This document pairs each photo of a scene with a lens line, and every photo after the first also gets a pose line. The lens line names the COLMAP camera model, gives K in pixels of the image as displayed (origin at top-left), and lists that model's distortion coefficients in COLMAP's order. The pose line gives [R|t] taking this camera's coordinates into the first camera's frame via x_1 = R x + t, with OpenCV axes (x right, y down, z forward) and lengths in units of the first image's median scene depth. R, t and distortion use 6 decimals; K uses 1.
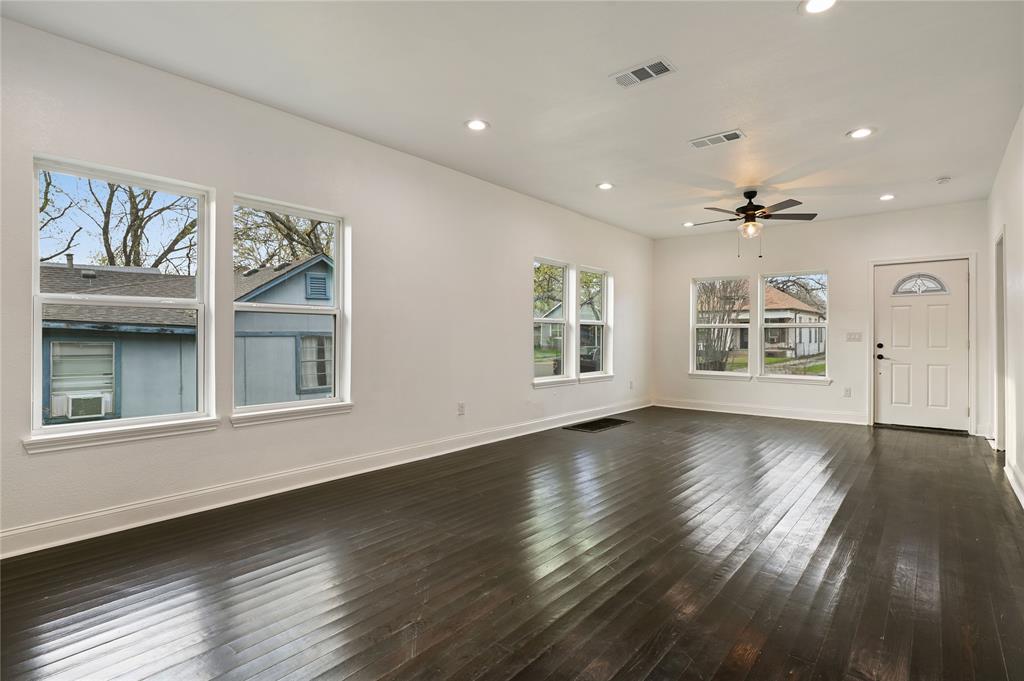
lens RADIAL K [[526.9, 0, 510.9], [0, 526.9, 328.6], [0, 0, 1]] dist [-0.000835, -0.000103]
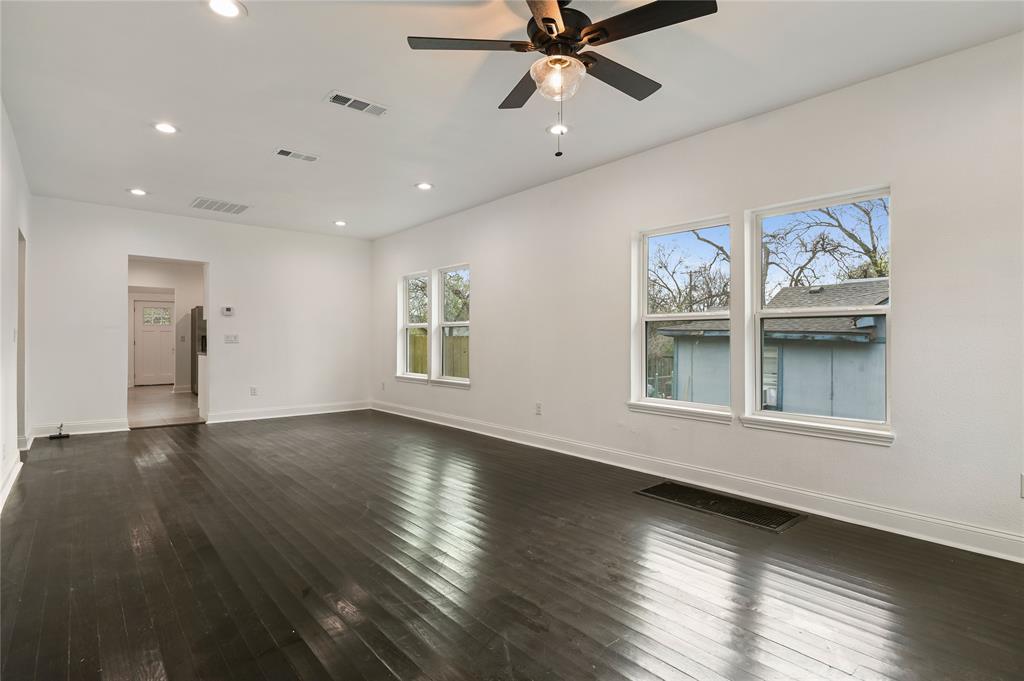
lens RADIAL K [[515.2, 0, 512.0], [0, 515.2, 340.5], [0, 0, 1]] dist [0.000462, -0.000240]
pose [[-0.172249, -0.000193, -0.985053, 0.647165], [0.006682, 0.999977, -0.001365, 0.010680], [0.985031, -0.006818, -0.172244, 0.777167]]
